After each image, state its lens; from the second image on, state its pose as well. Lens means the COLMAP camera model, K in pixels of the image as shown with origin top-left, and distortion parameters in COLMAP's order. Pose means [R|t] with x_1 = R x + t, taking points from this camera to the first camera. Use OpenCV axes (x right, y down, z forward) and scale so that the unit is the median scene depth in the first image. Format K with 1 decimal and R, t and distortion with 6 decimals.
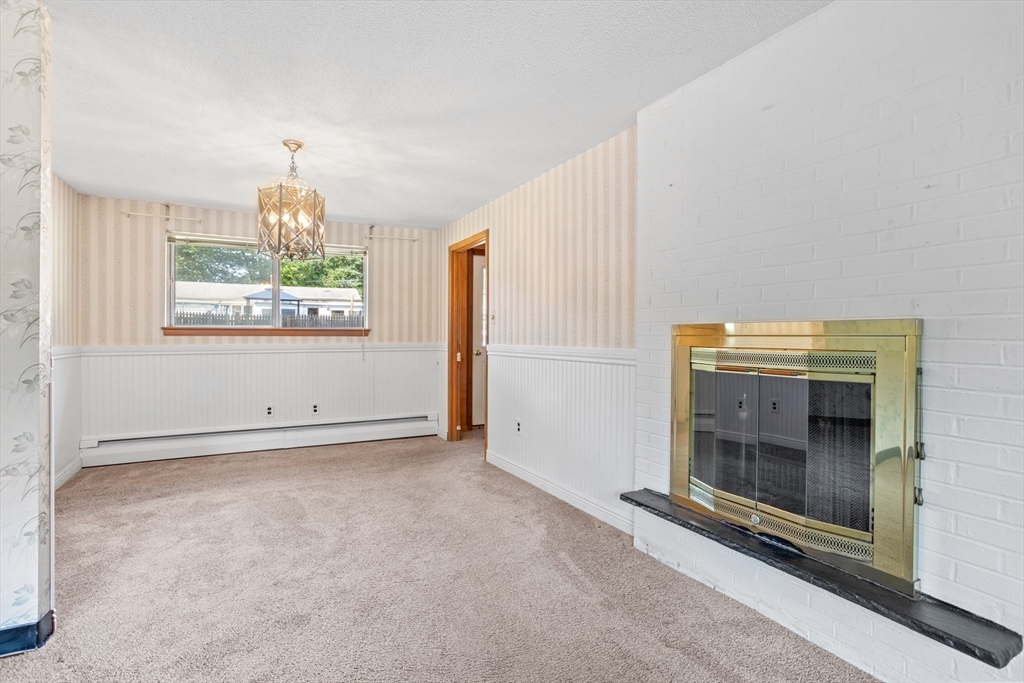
lens RADIAL K [[500.4, 0, 512.0], [0, 500.4, 341.5], [0, 0, 1]] dist [-0.003626, 0.000084]
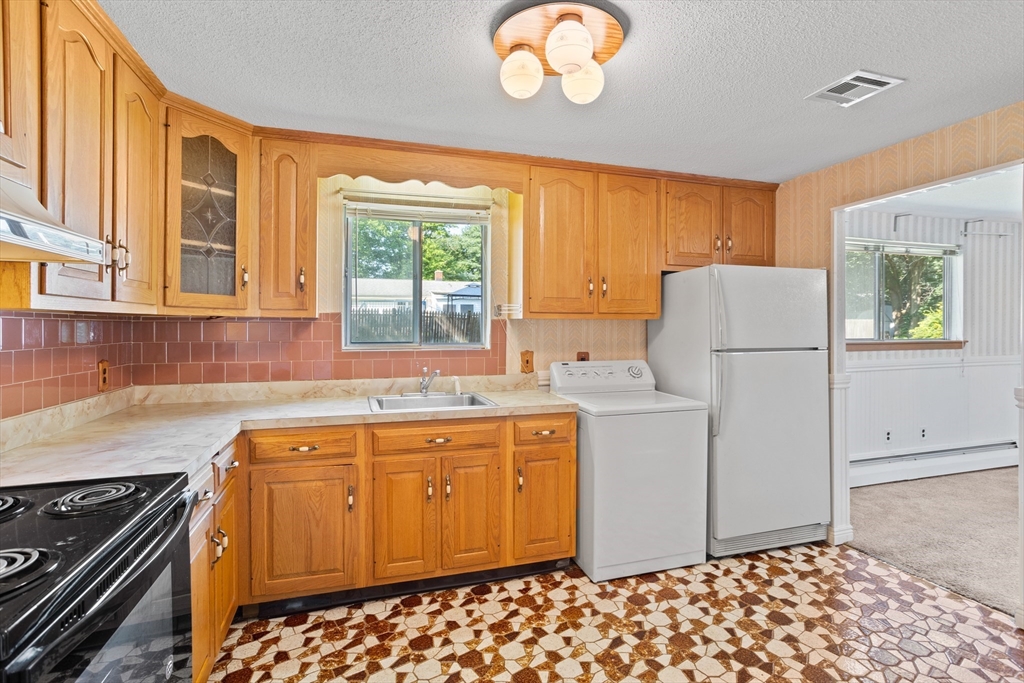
lens RADIAL K [[509.5, 0, 520.7], [0, 509.5, 327.3], [0, 0, 1]] dist [-0.031559, 0.027344]
pose [[0.986297, -0.001411, -0.164973, -1.022194], [-0.000197, 0.999953, -0.009725, -0.044941], [0.164979, 0.009624, 0.986250, 0.016202]]
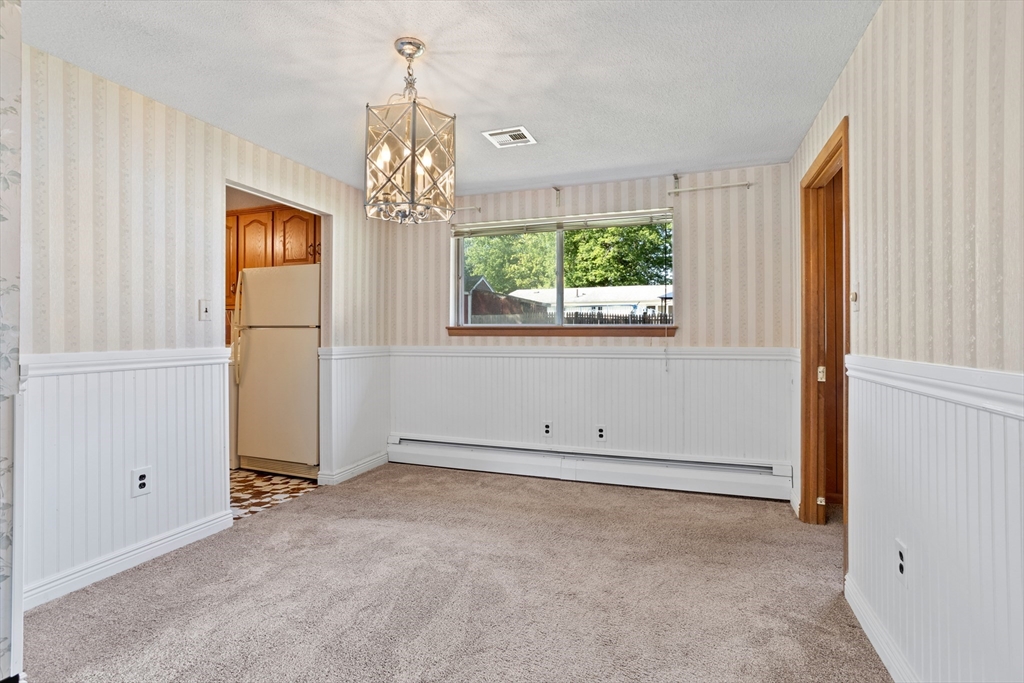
lens RADIAL K [[510.0, 0, 496.7], [0, 510.0, 332.7], [0, 0, 1]] dist [-0.034420, 0.000894]
pose [[0.664148, -0.004513, -0.747588, 0.082526], [-0.008007, 0.999881, -0.013149, -0.005664], [0.747558, 0.014719, 0.664033, 0.405588]]
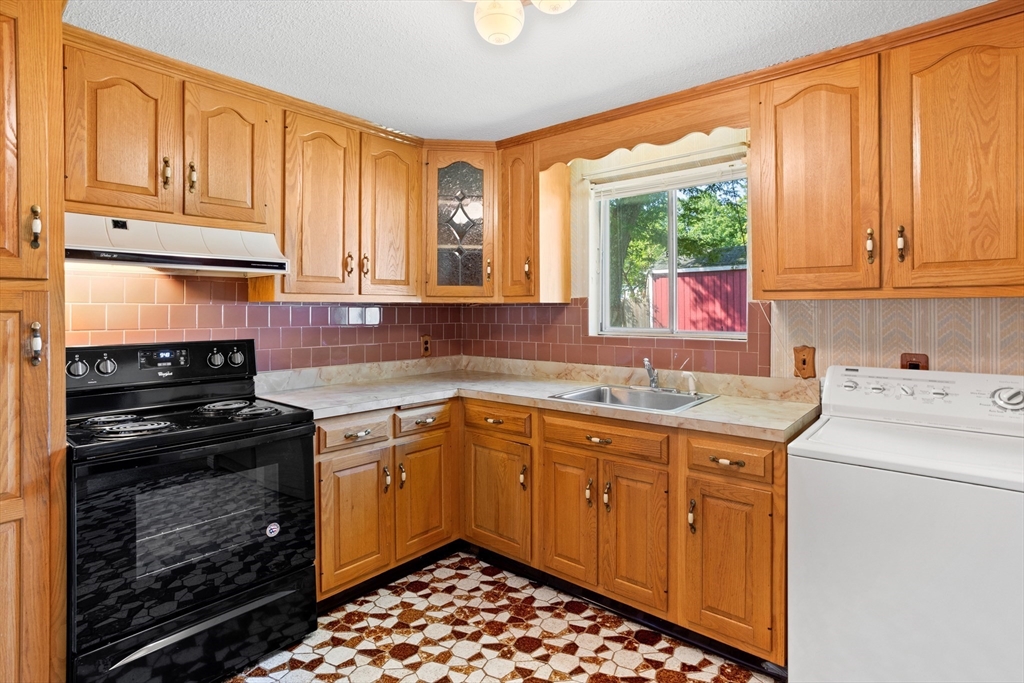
lens RADIAL K [[524.8, 0, 528.5], [0, 524.8, 309.6], [0, 0, 1]] dist [-0.017137, 0.001726]
pose [[0.388609, -0.006807, -0.921377, -0.770173], [-0.009192, 0.999894, -0.011264, -0.046207], [0.921357, 0.012846, 0.388506, 0.279287]]
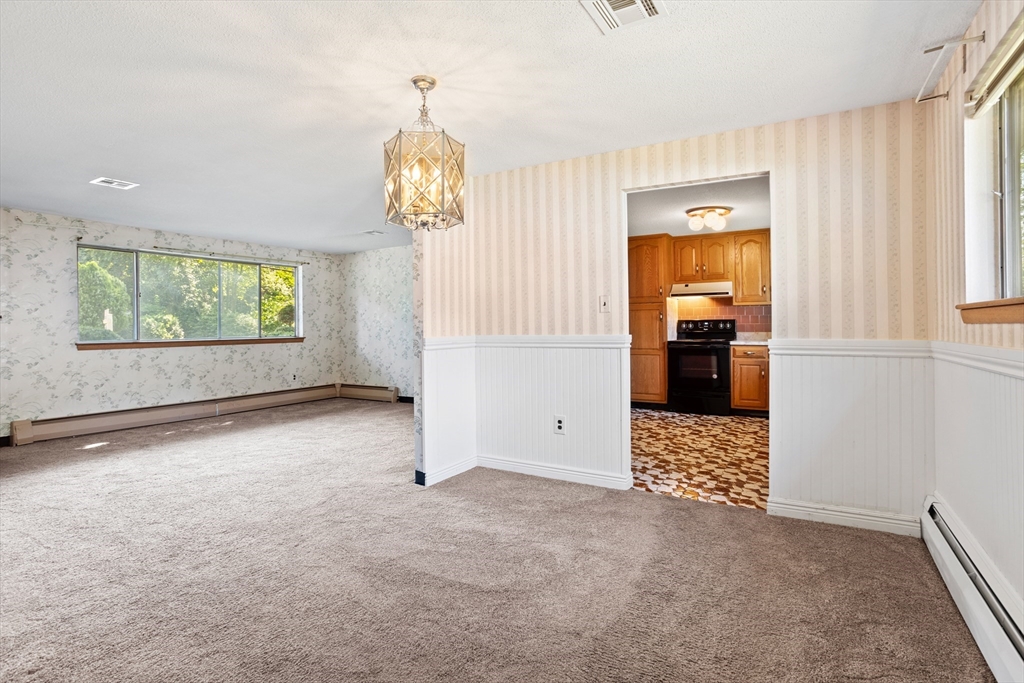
lens RADIAL K [[509.5, 0, 520.7], [0, 509.5, 327.3], [0, 0, 1]] dist [-0.031559, 0.027344]
pose [[-0.847005, 0.004409, -0.531567, -0.096621], [-0.002374, 0.999924, 0.012076, -0.012414], [0.531580, 0.011491, -0.846930, 1.123124]]
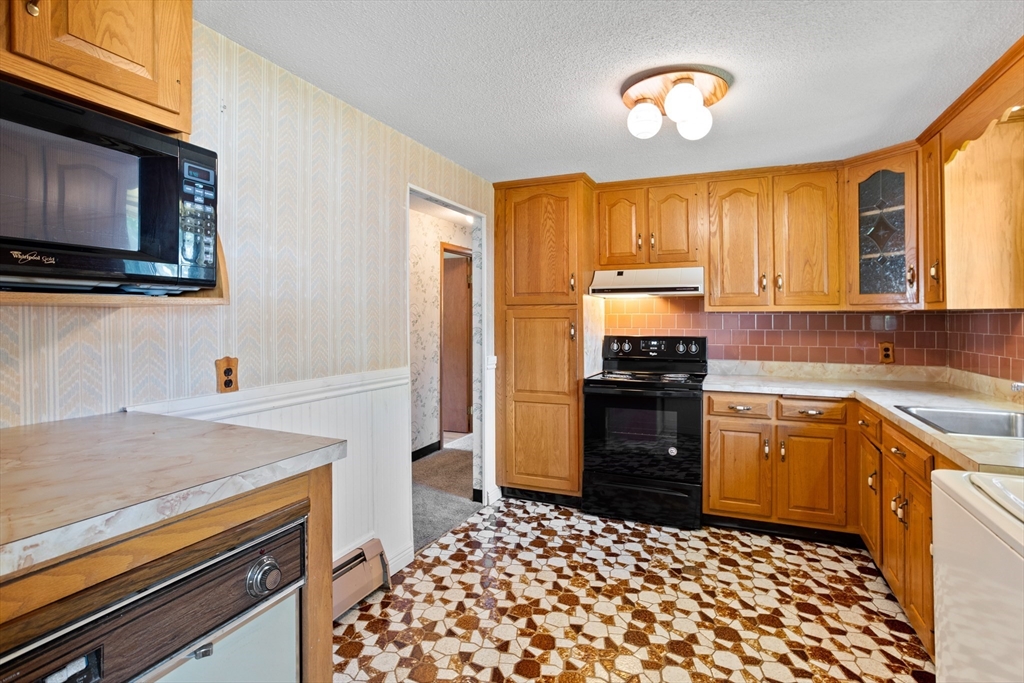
lens RADIAL K [[516.4, 0, 515.4], [0, 516.4, 321.3], [0, 0, 1]] dist [-0.013264, 0.001440]
pose [[-0.777963, -0.002458, -0.628305, -0.642823], [-0.012286, 0.999861, 0.011300, -0.048548], [0.628190, 0.016510, -0.777885, 0.664825]]
